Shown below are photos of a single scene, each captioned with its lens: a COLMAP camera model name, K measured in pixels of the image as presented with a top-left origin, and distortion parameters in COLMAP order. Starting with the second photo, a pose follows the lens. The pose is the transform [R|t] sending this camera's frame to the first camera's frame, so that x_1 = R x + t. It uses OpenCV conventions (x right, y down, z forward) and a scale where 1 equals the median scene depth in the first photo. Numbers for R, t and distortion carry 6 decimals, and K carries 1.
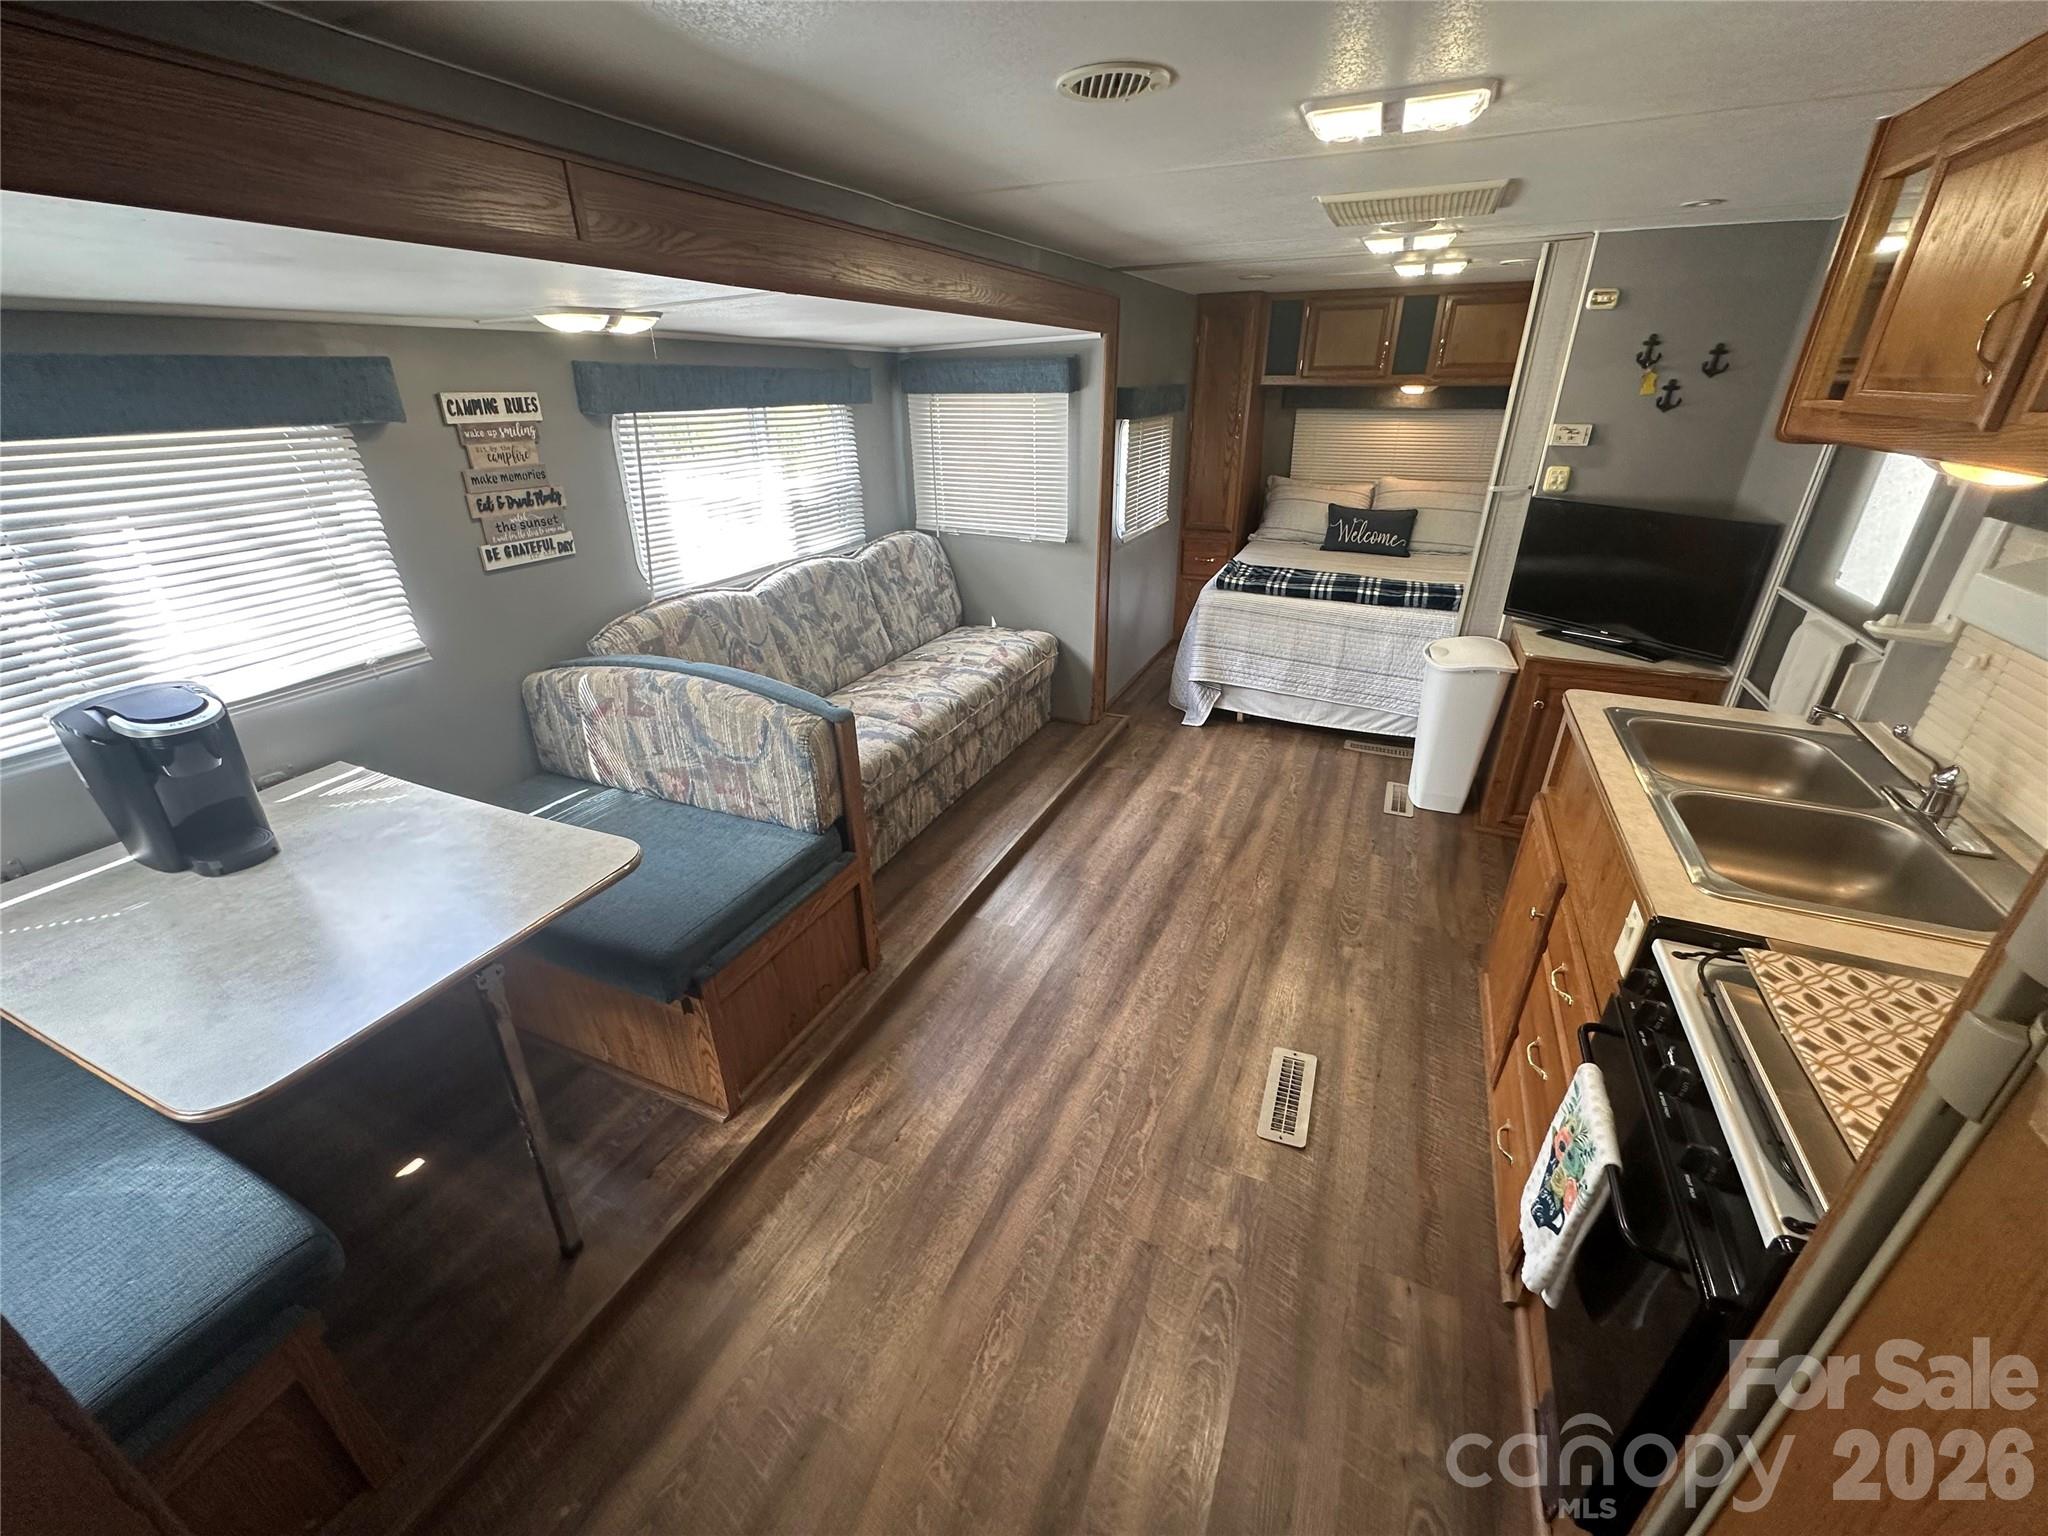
lens RADIAL K [[821.3, 0, 1023.6], [0, 821.3, 770.6], [0, 0, 1]] dist [-0.002228, -0.000290]
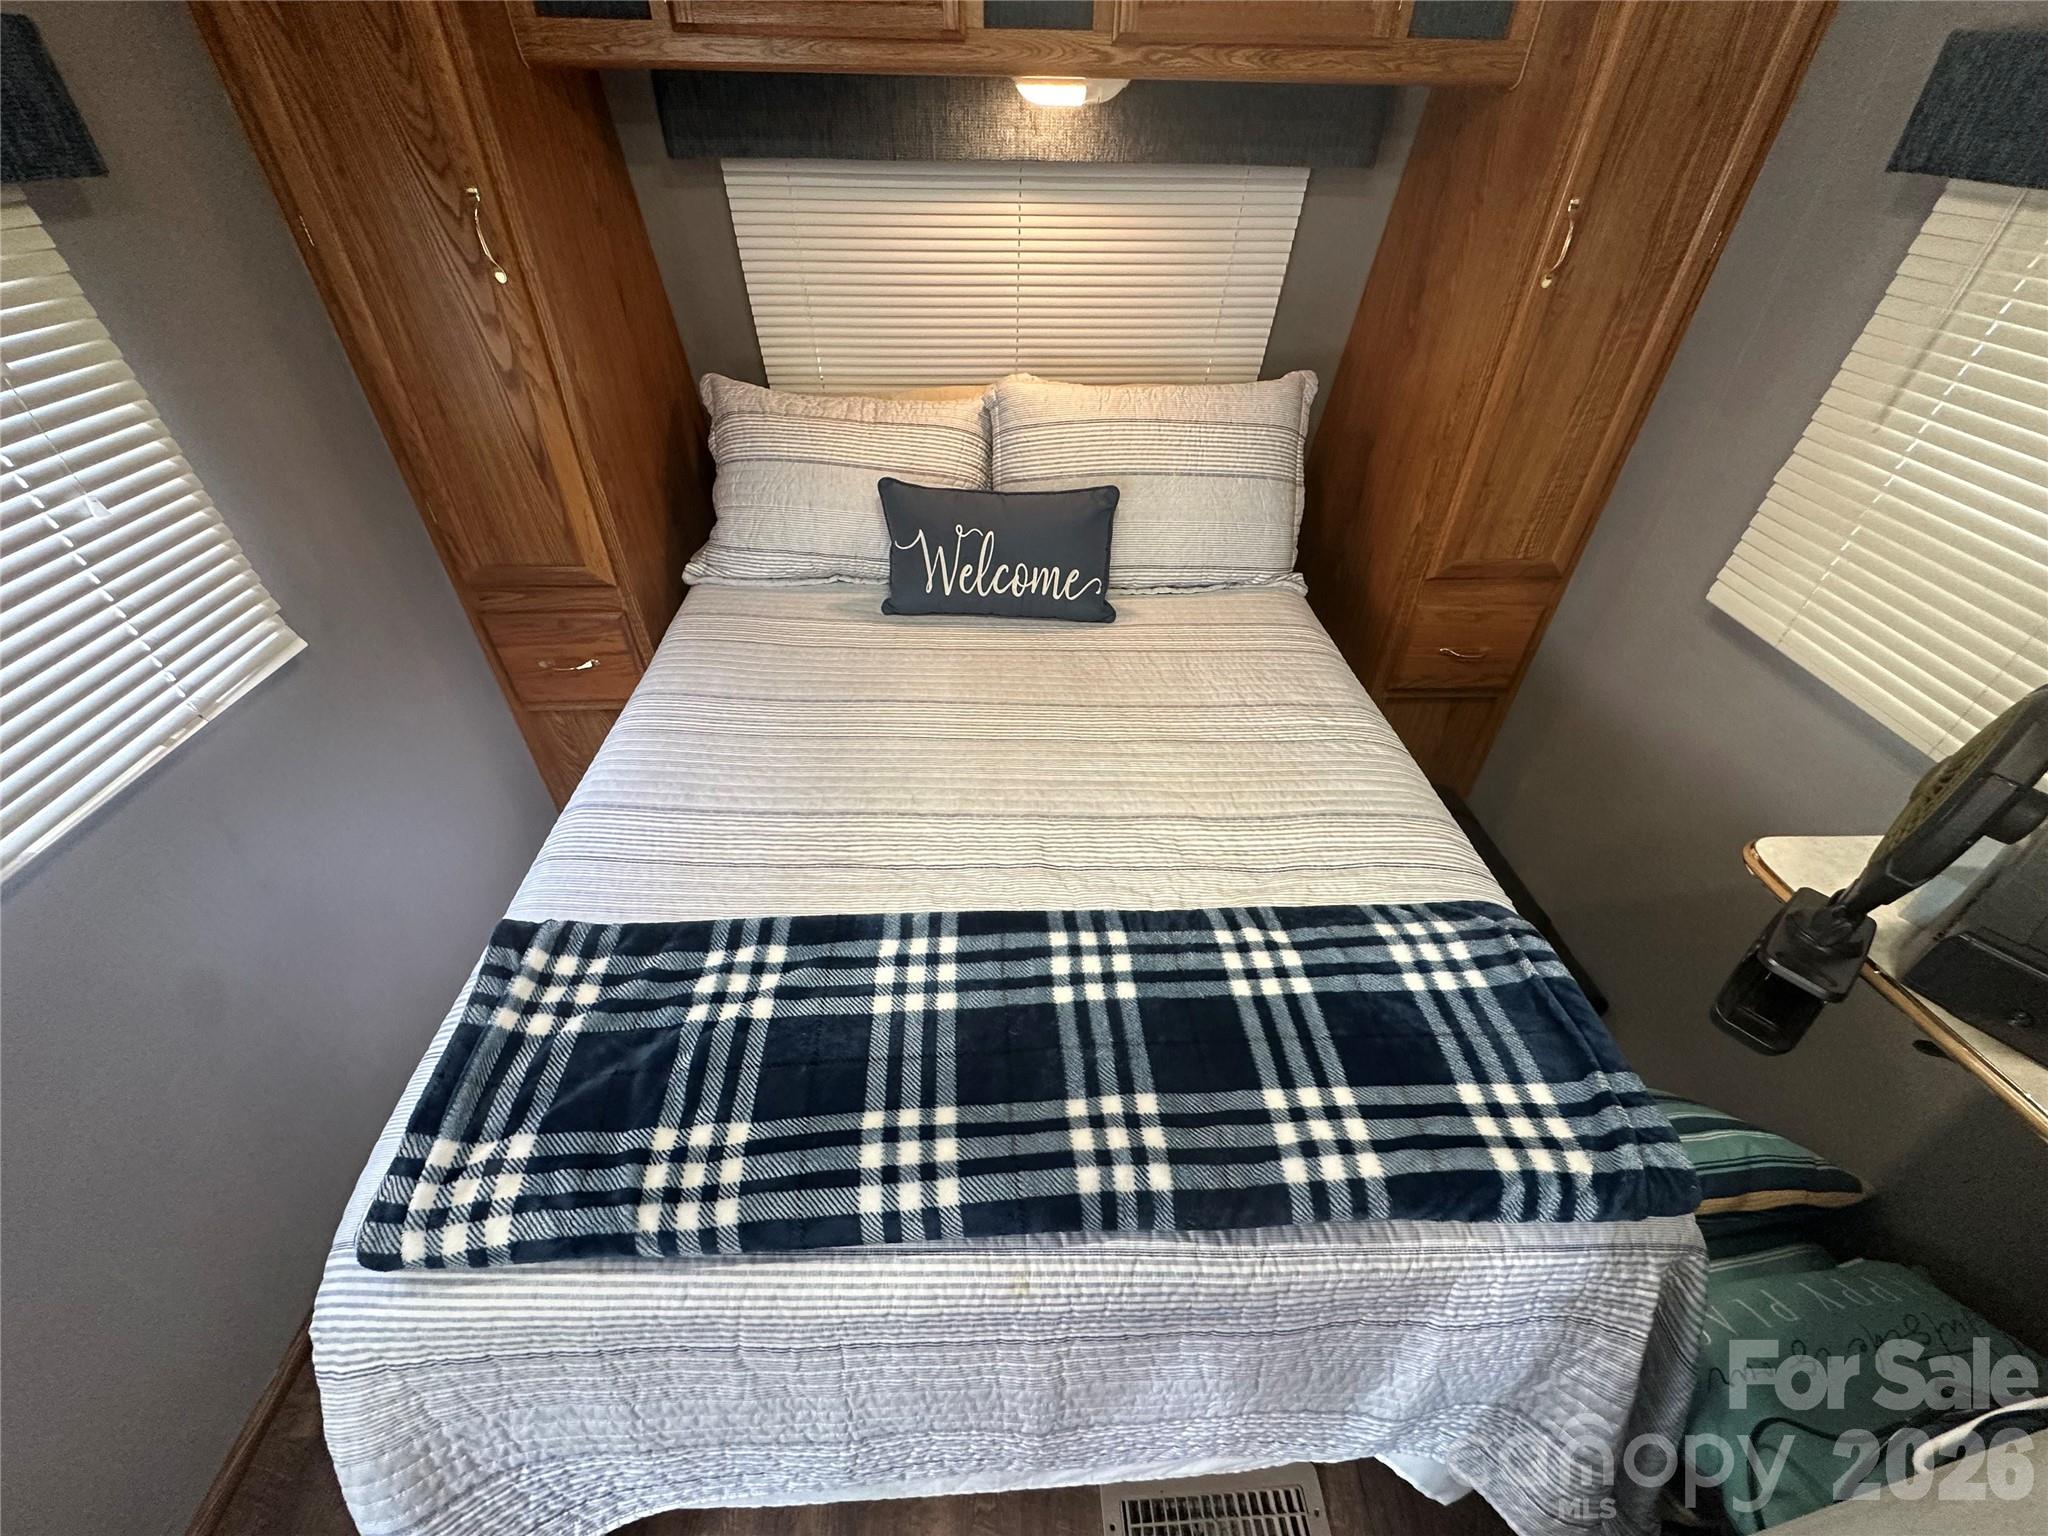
lens RADIAL K [[821.3, 0, 1017.3], [0, 821.3, 767.7], [0, 0, 1]] dist [-0.002228, -0.000290]
pose [[0.894304, -0.264539, 0.360887, 0.276580], [0.171107, 0.947405, 0.270457, -0.302174], [-0.413452, -0.180120, 0.892532, 0.668161]]
